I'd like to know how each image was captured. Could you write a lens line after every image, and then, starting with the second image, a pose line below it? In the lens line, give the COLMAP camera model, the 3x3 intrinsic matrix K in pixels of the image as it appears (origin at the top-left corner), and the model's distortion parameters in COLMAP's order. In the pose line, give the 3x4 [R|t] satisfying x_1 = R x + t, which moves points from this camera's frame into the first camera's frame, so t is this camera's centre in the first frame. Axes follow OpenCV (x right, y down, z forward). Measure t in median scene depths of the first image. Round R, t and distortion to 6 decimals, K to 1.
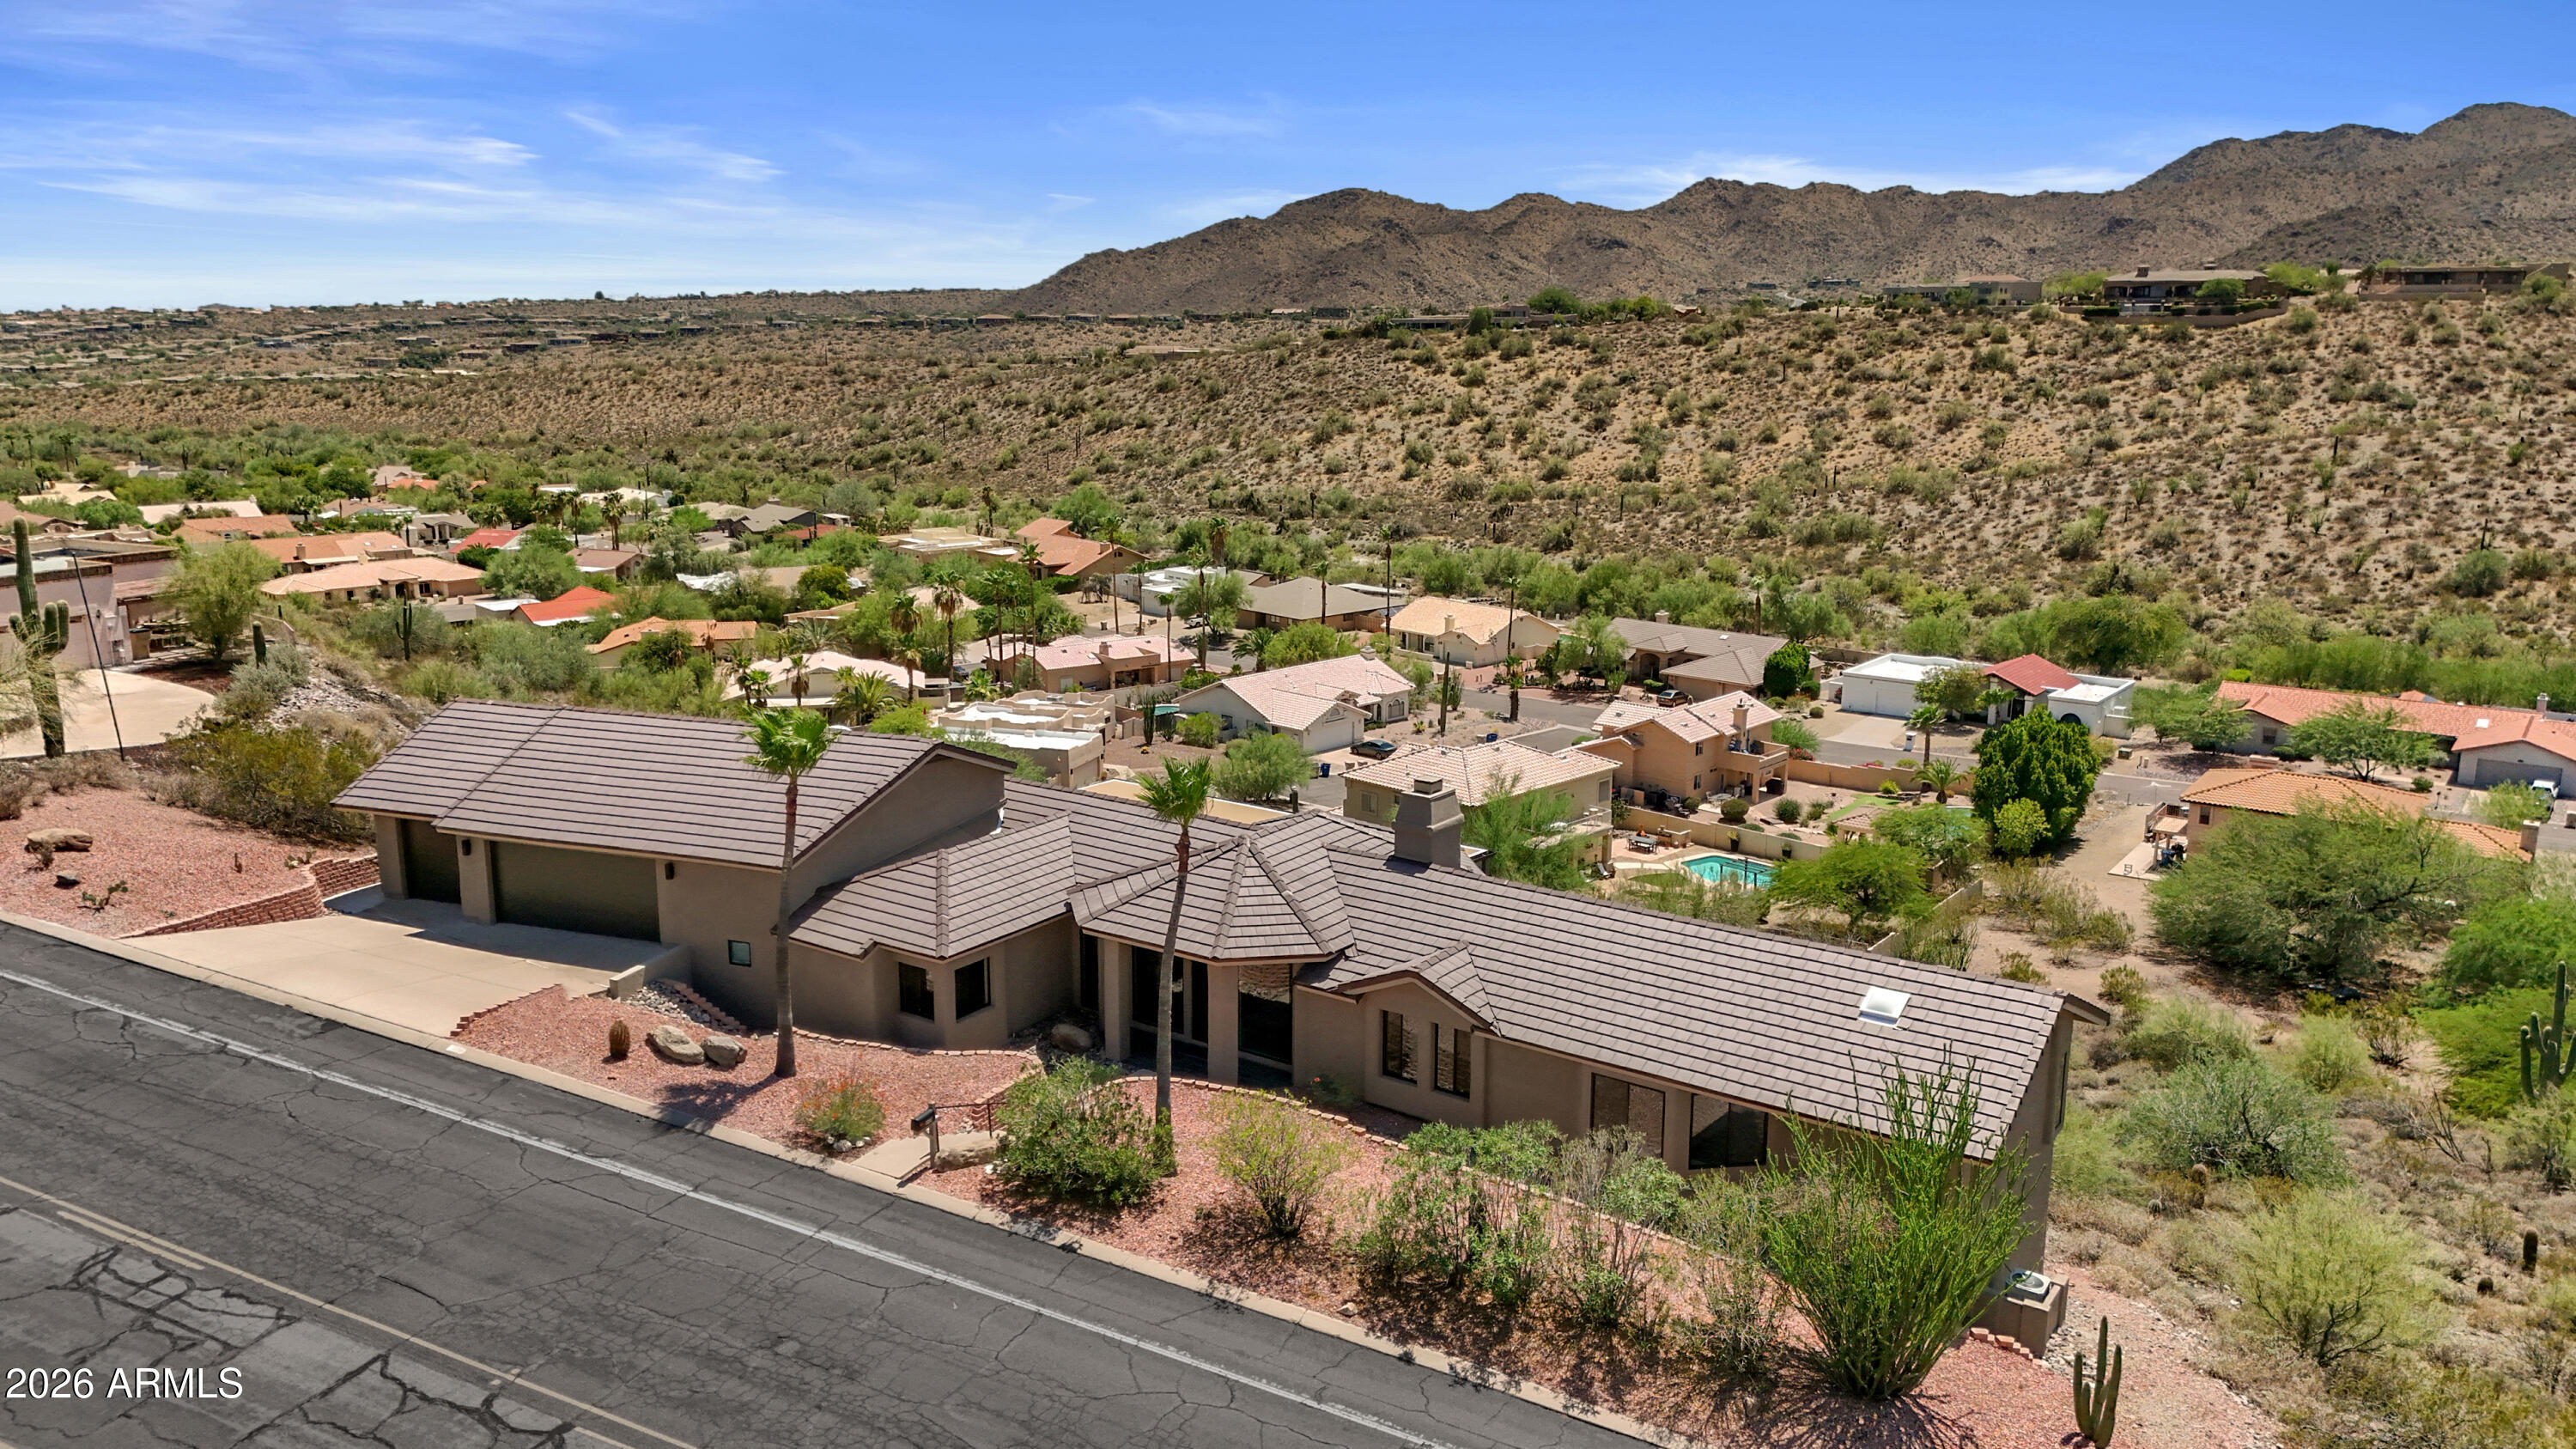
lens RADIAL K [[1880.1, 0, 1285.0], [0, 1880.1, 727.6], [0, 0, 1]] dist [0.078813, -0.041326]
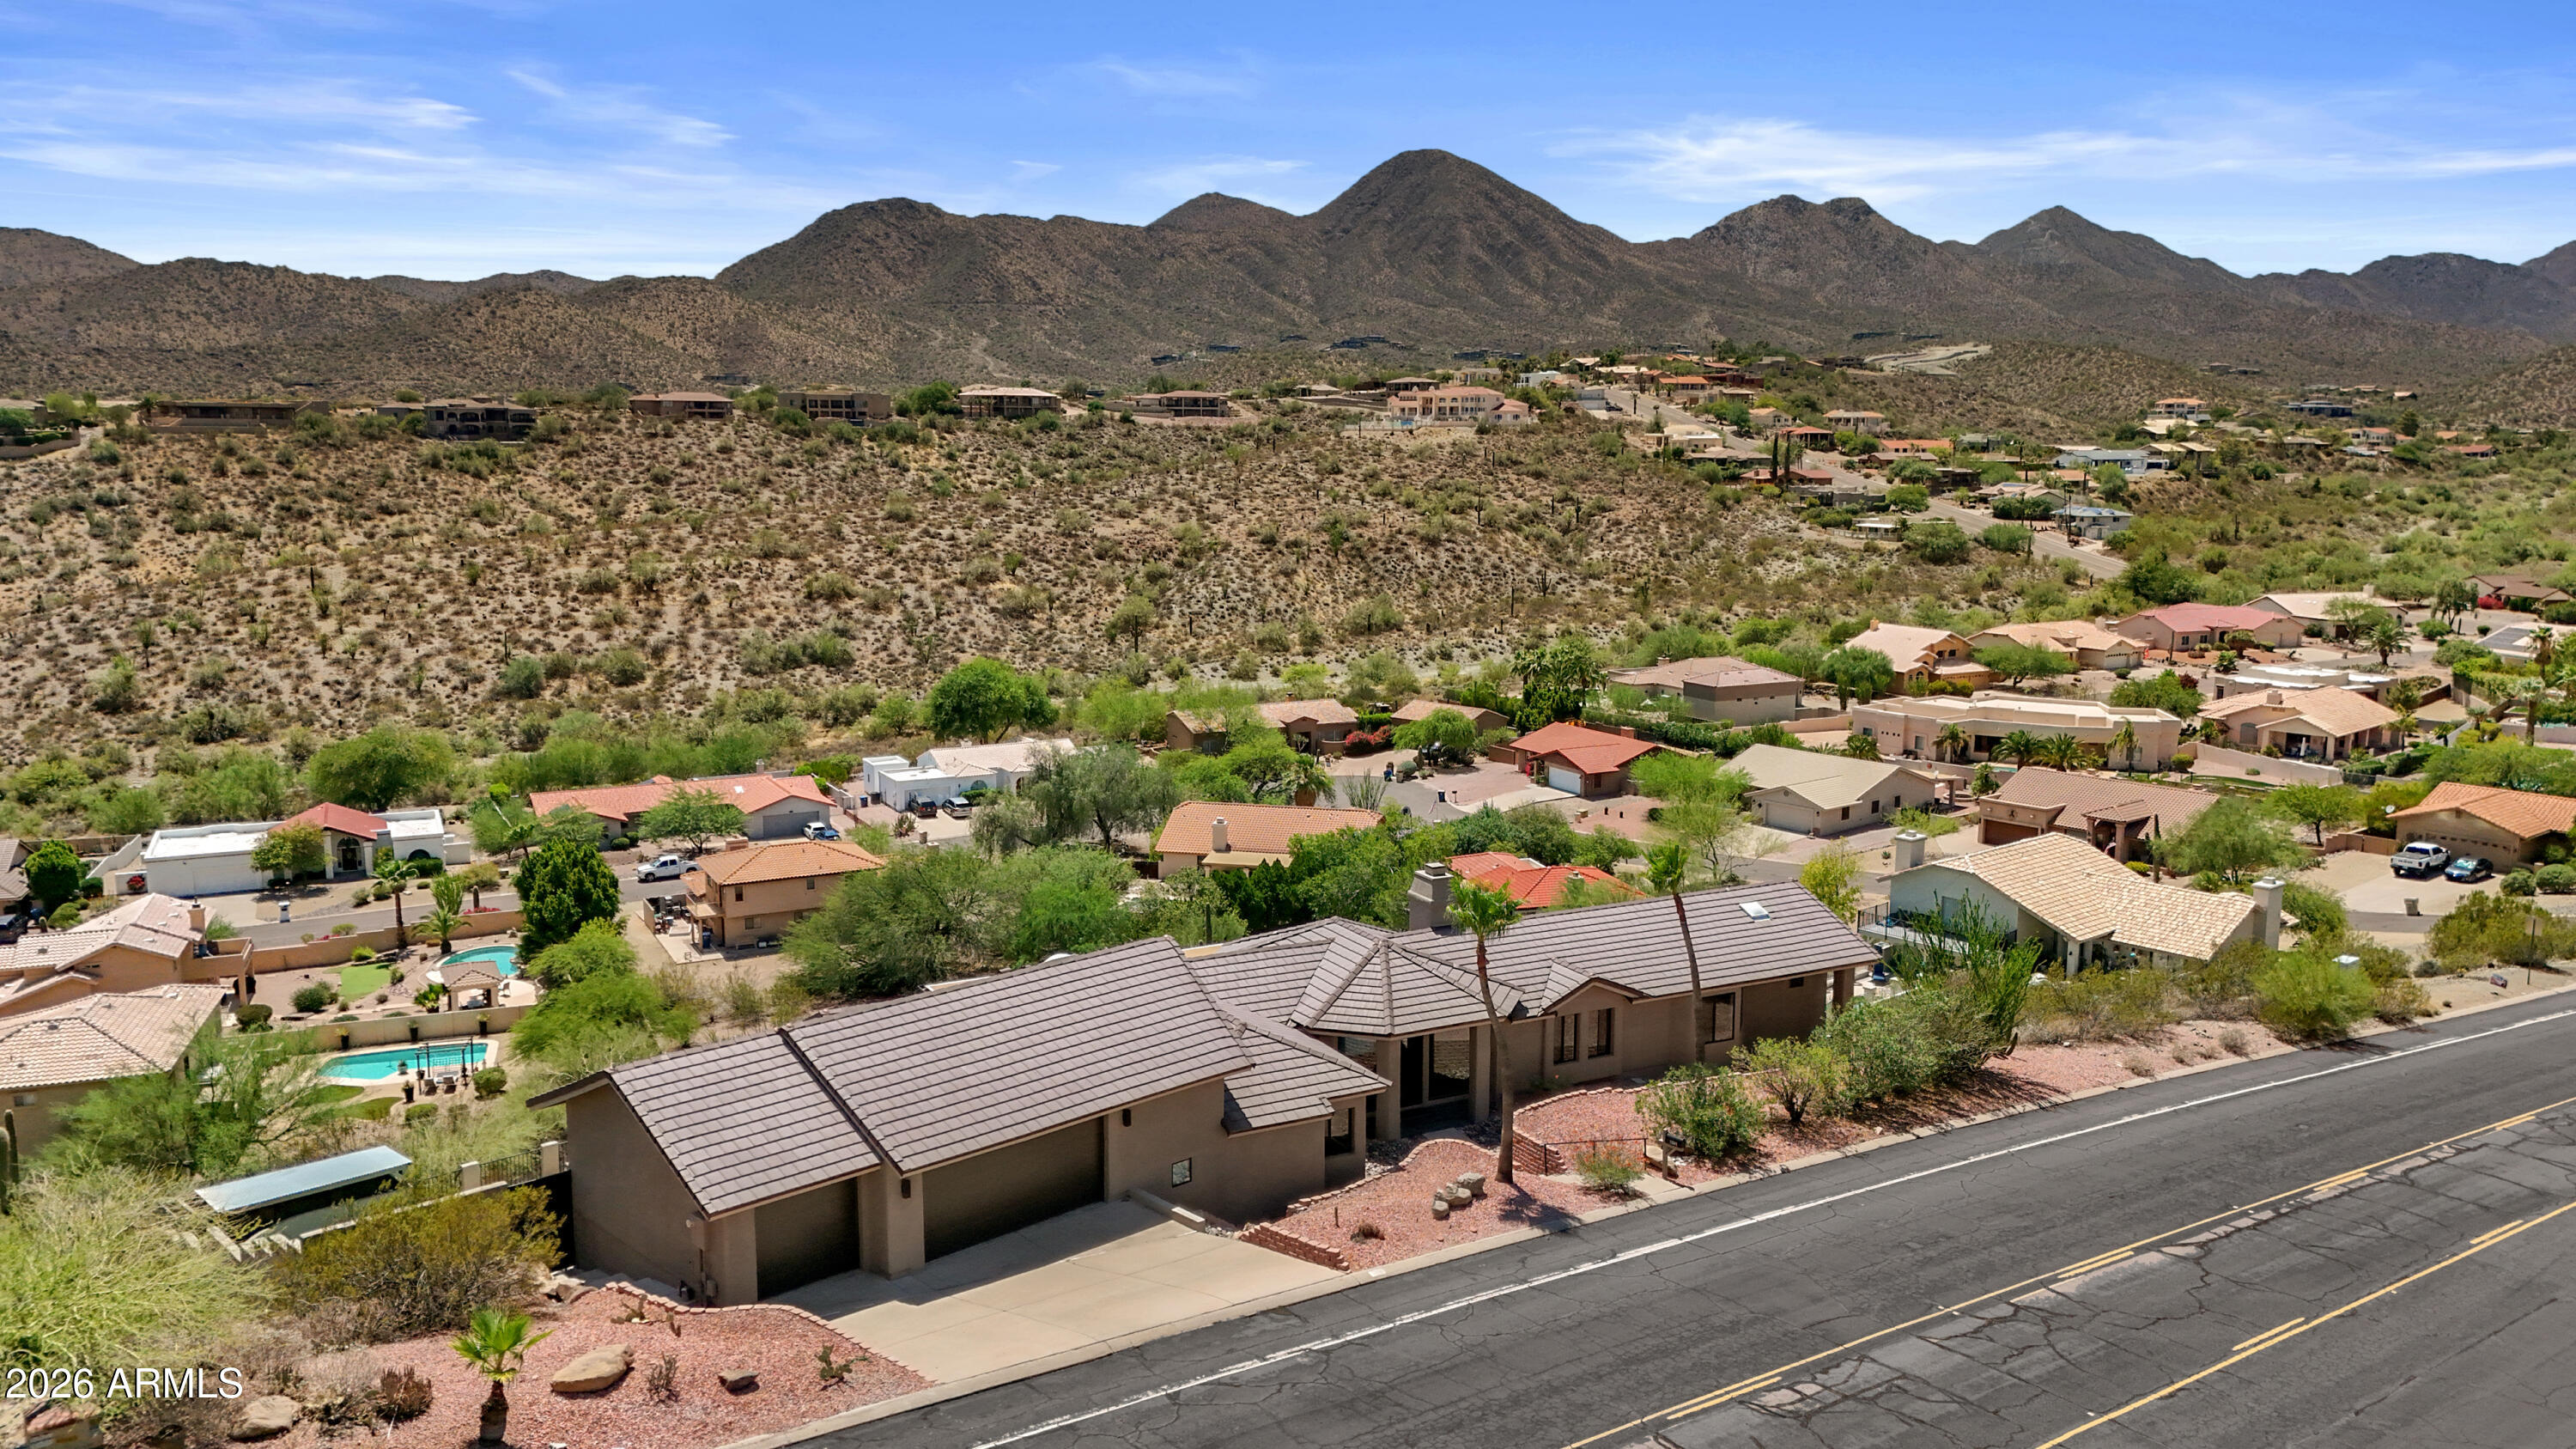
lens RADIAL K [[1880.1, 0, 1285.0], [0, 1880.1, 727.6], [0, 0, 1]] dist [0.078813, -0.041326]
pose [[0.443968, -0.140119, 0.885019, -0.100569], [0.193873, 0.979323, 0.057793, -0.014690], [-0.874817, 0.145923, 0.461954, 0.039111]]
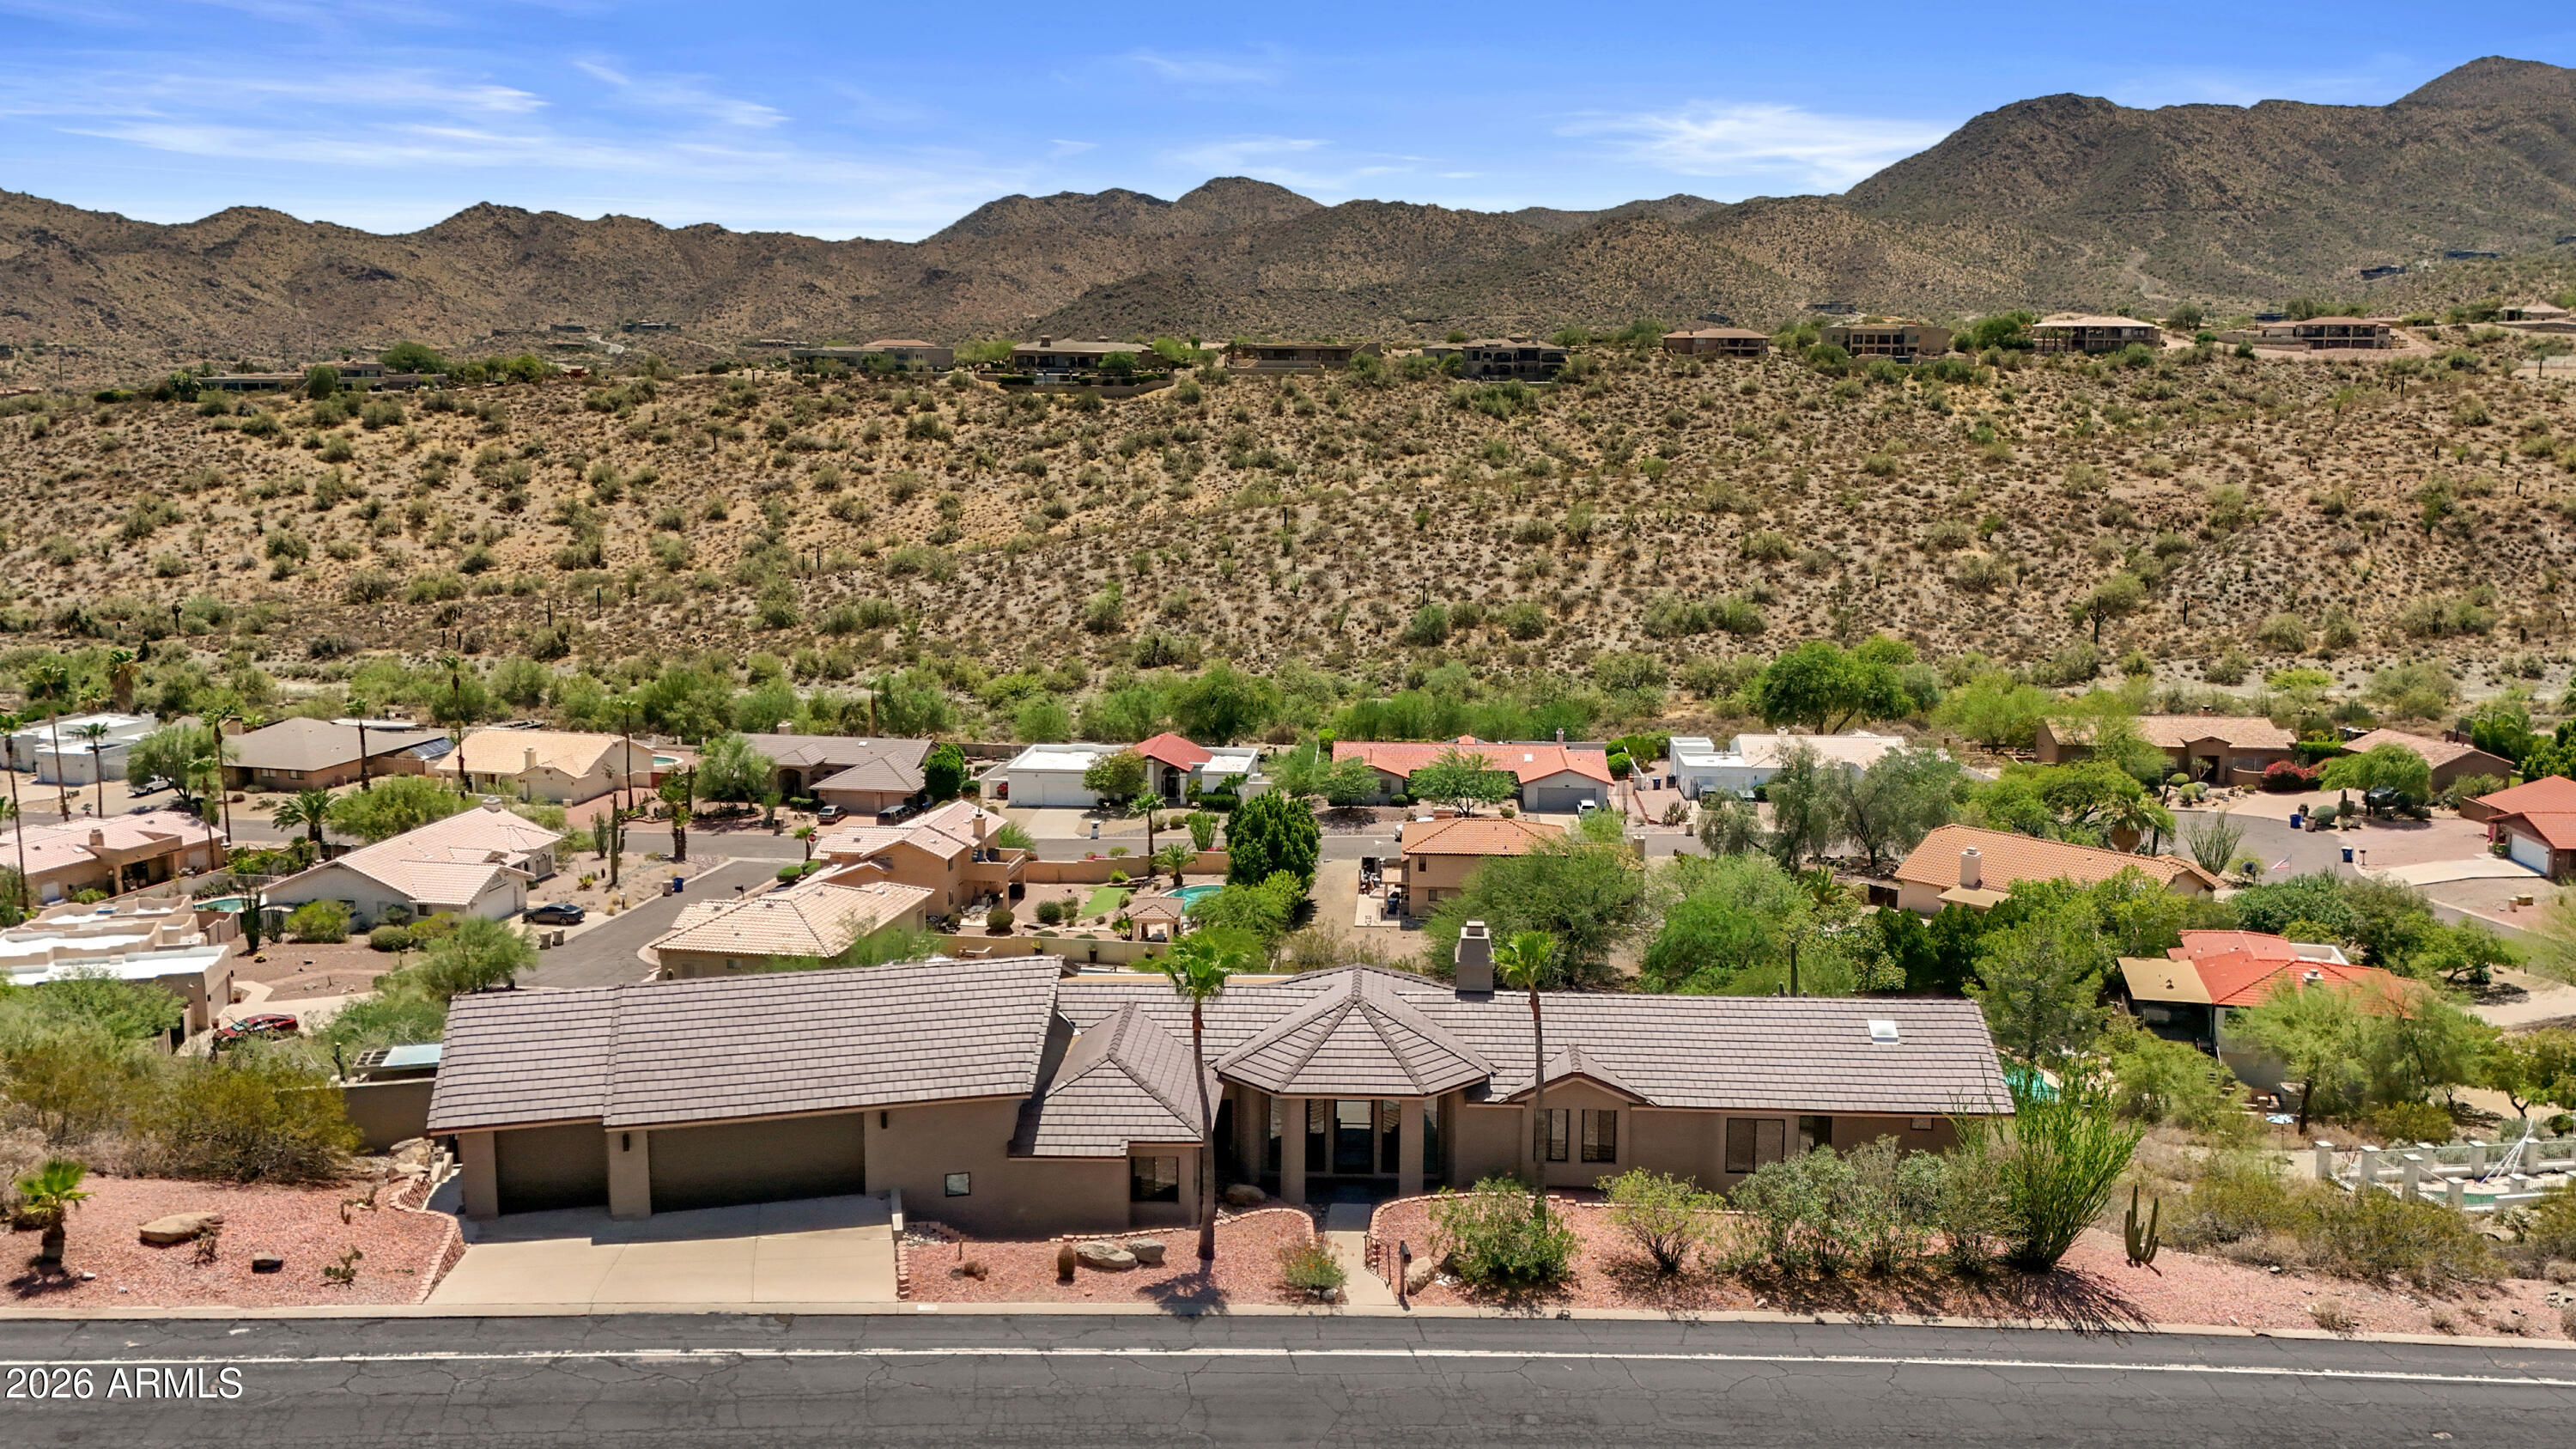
lens RADIAL K [[2091.0, 0, 1358.6], [0, 2091.0, 691.5], [0, 0, 1]] dist [0.089022, -0.059537]
pose [[0.825165, -0.084580, 0.558524, -0.065264], [0.116830, 0.992903, -0.022246, -0.009019], [-0.552679, 0.083609, 0.829190, -0.011001]]
